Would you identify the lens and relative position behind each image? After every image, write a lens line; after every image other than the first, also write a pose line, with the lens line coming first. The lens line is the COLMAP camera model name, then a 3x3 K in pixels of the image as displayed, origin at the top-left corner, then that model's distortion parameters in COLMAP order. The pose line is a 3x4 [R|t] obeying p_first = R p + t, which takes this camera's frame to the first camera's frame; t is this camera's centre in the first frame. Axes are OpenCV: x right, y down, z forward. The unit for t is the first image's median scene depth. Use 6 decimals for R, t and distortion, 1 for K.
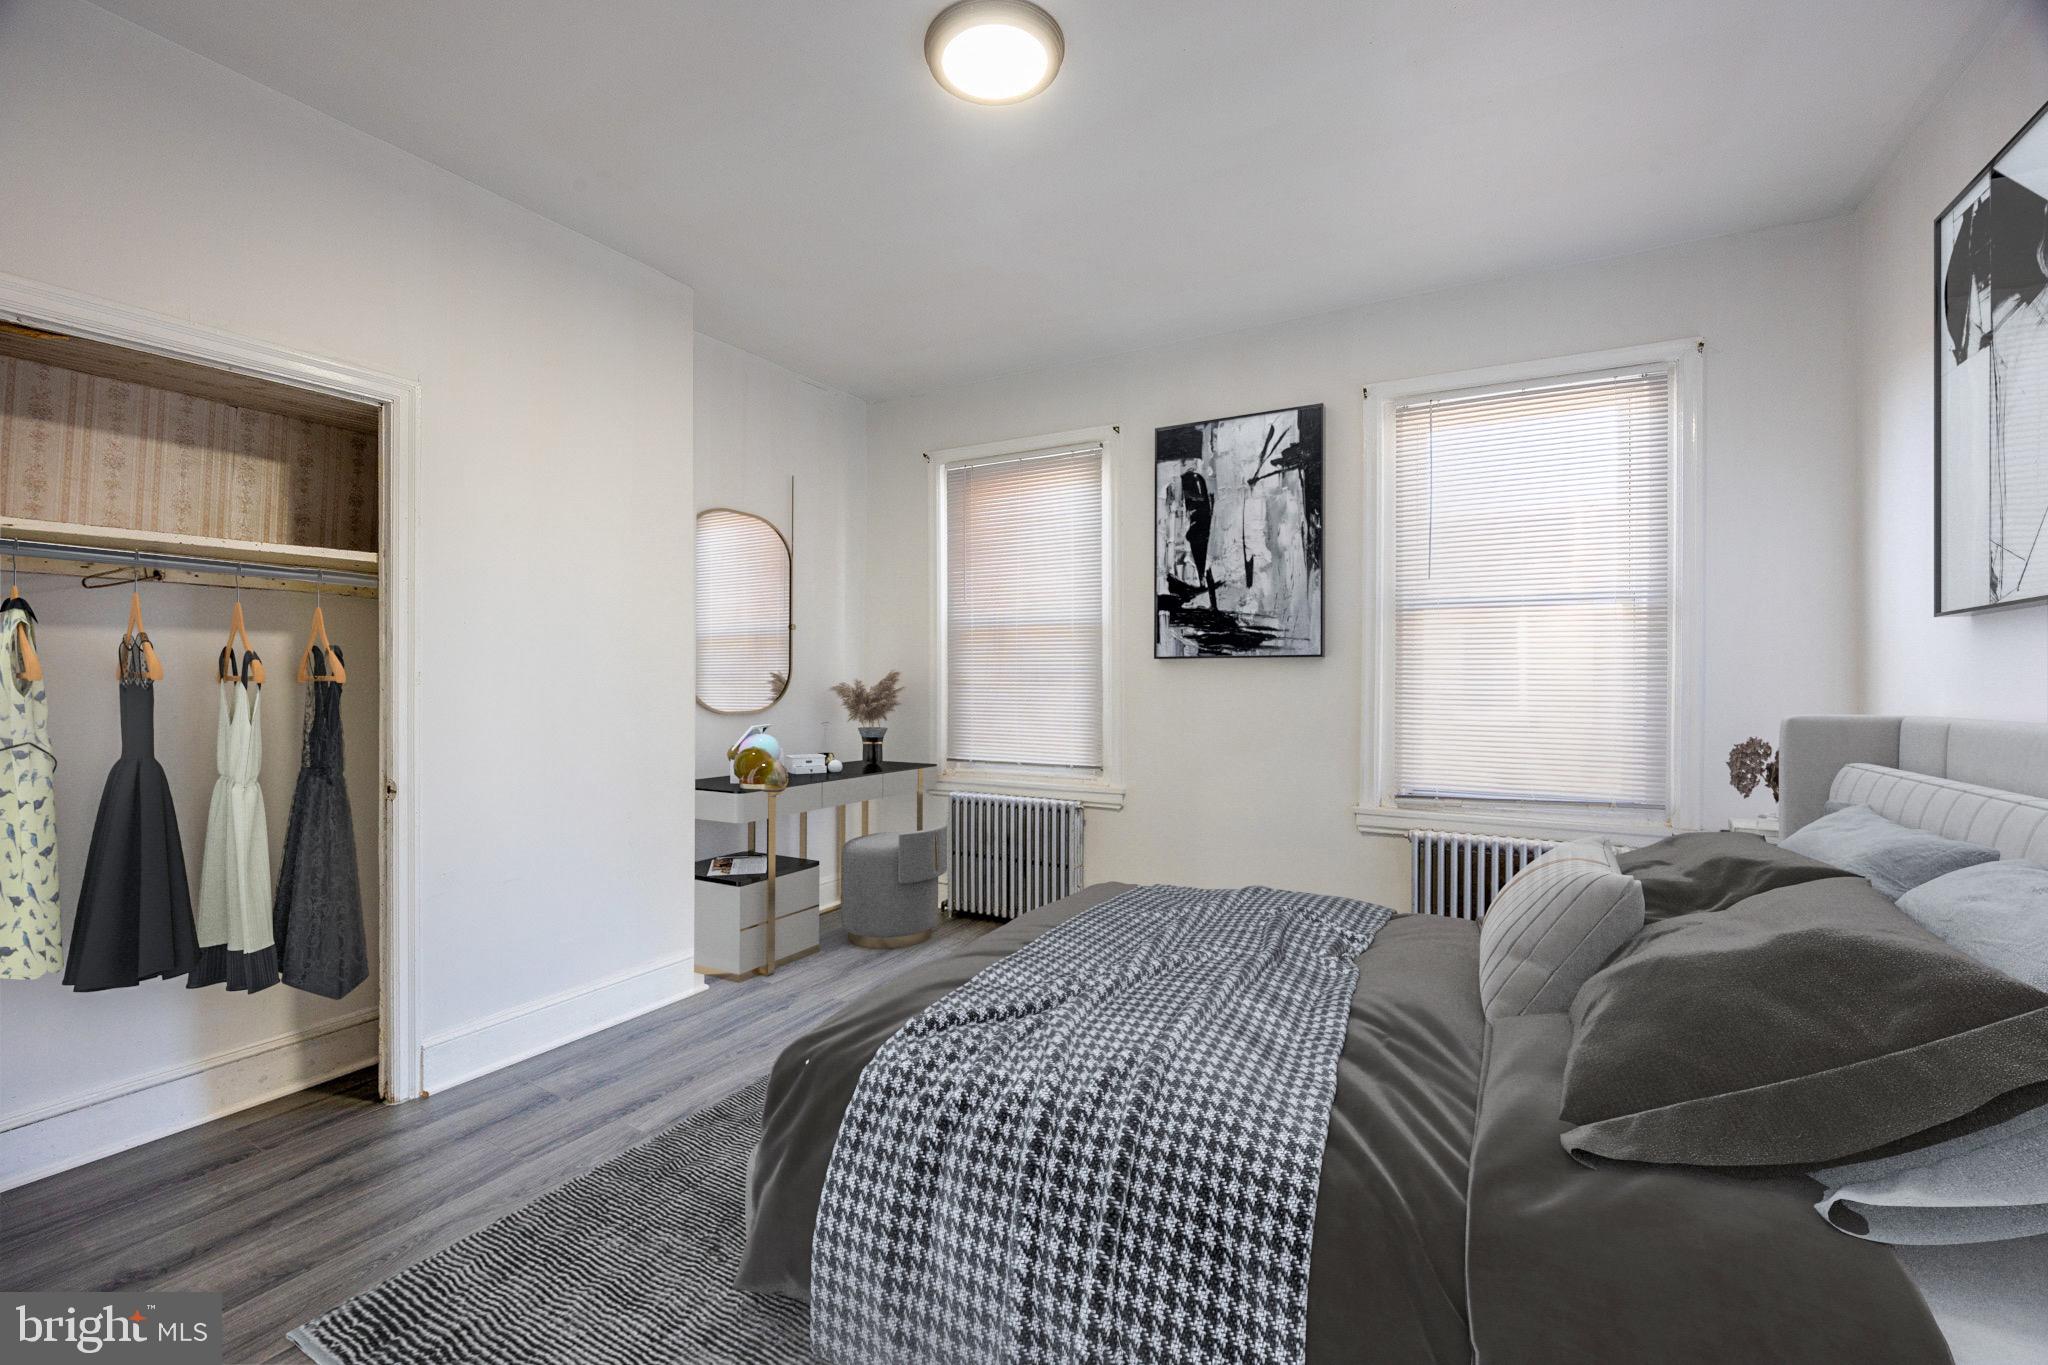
lens RADIAL K [[845.1, 0, 1023.5], [0, 845.1, 677.0], [0, 0, 1]] dist [-0.020657, 0.000698]
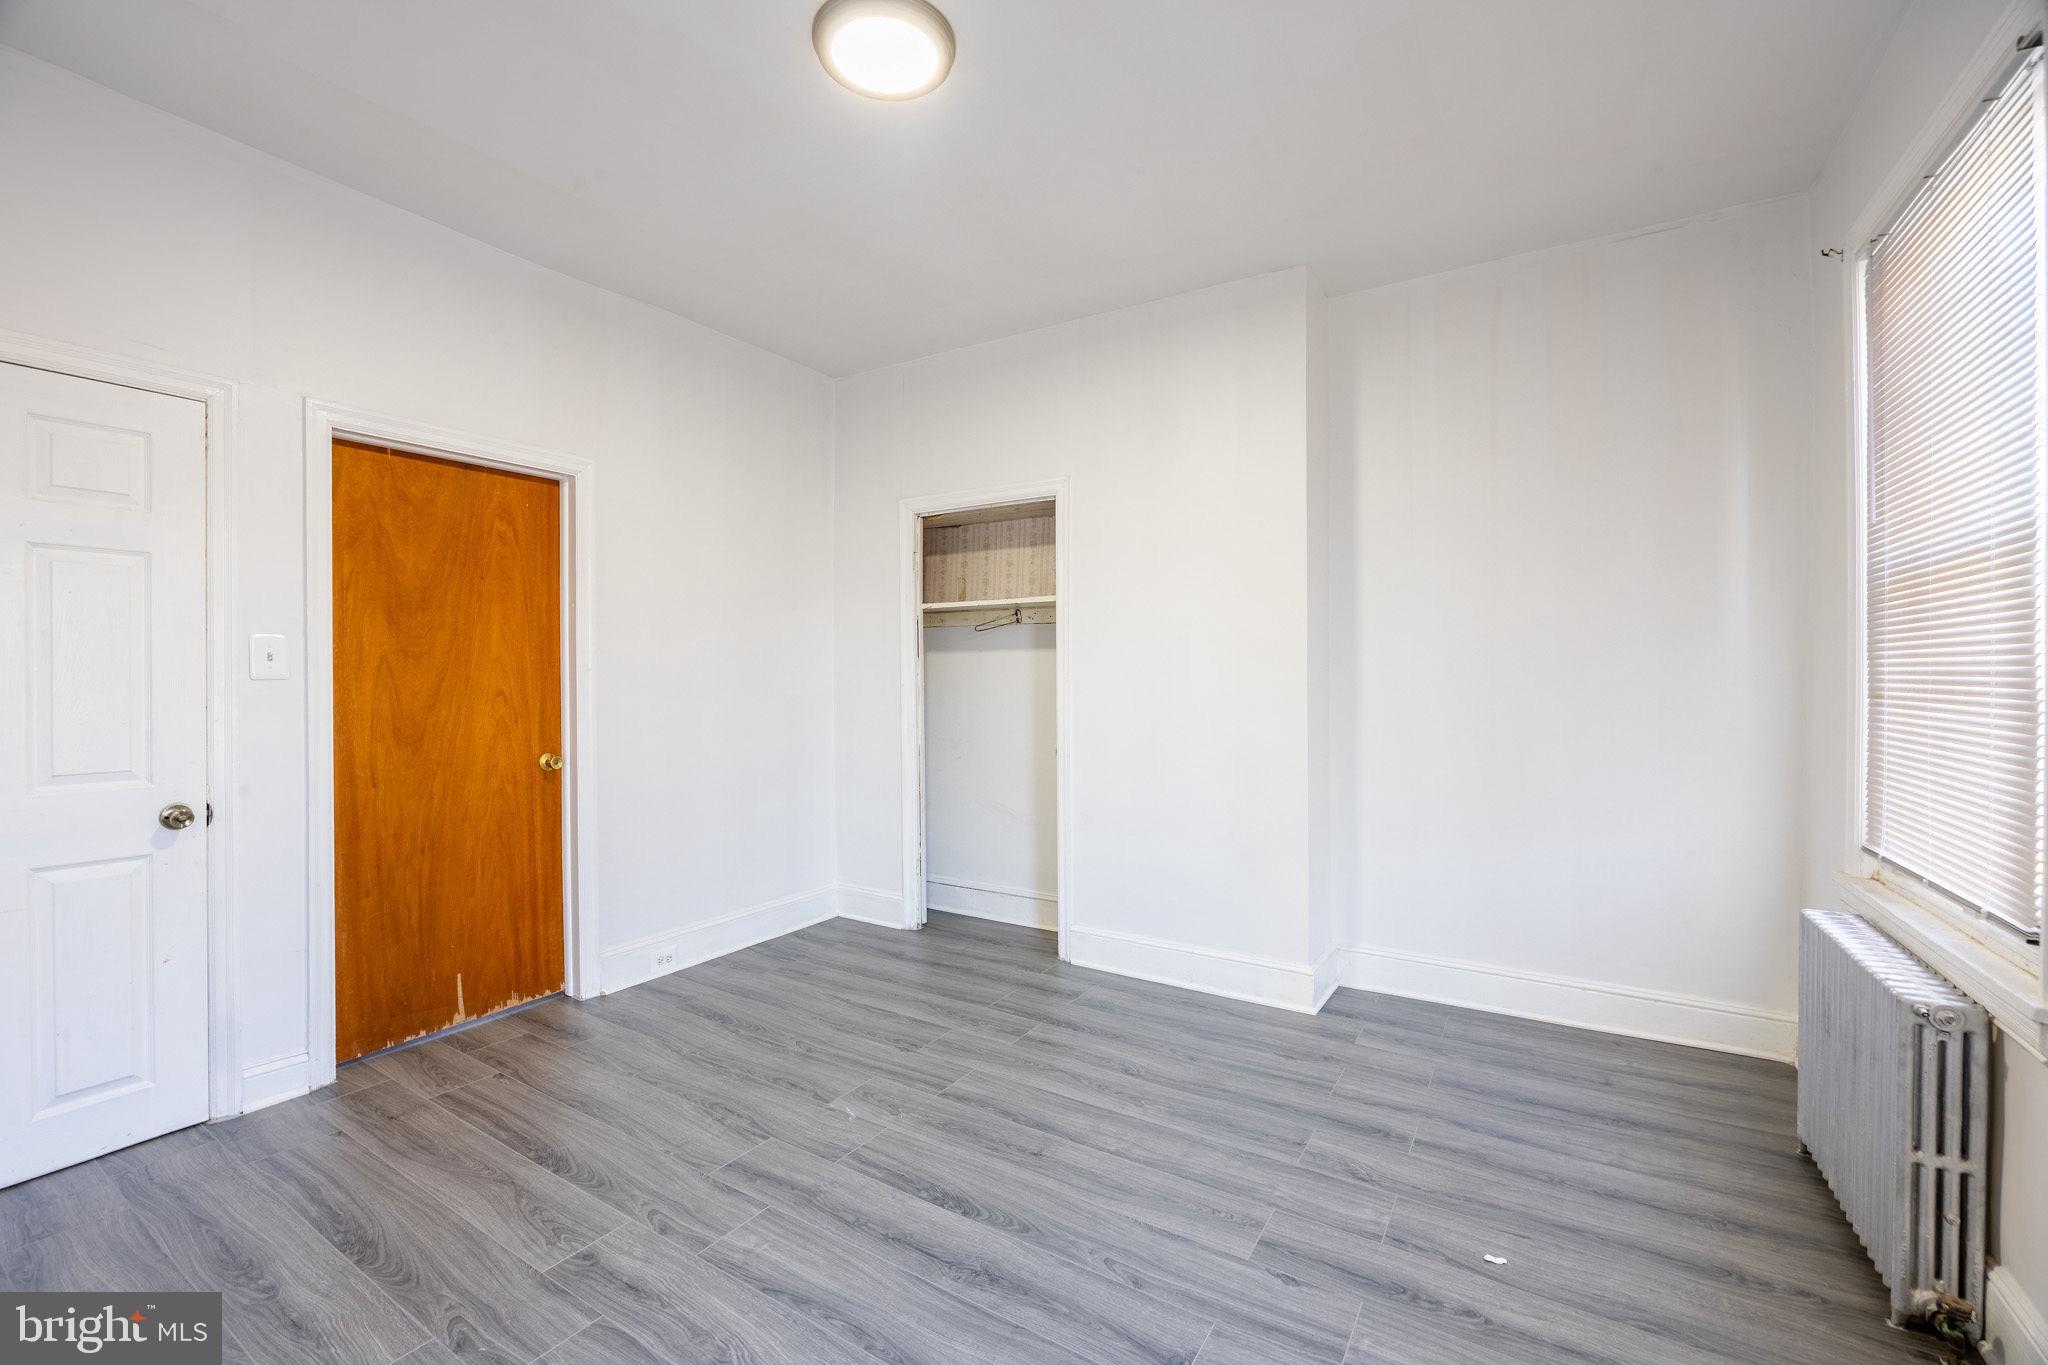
lens RADIAL K [[845.1, 0, 1022.9], [0, 845.1, 677.7], [0, 0, 1]] dist [-0.020657, 0.000698]
pose [[-0.042836, -0.002645, -0.999079, 0.725303], [-0.007872, 0.999966, -0.002310, 0.008893], [0.999051, 0.007766, -0.042855, 0.934086]]
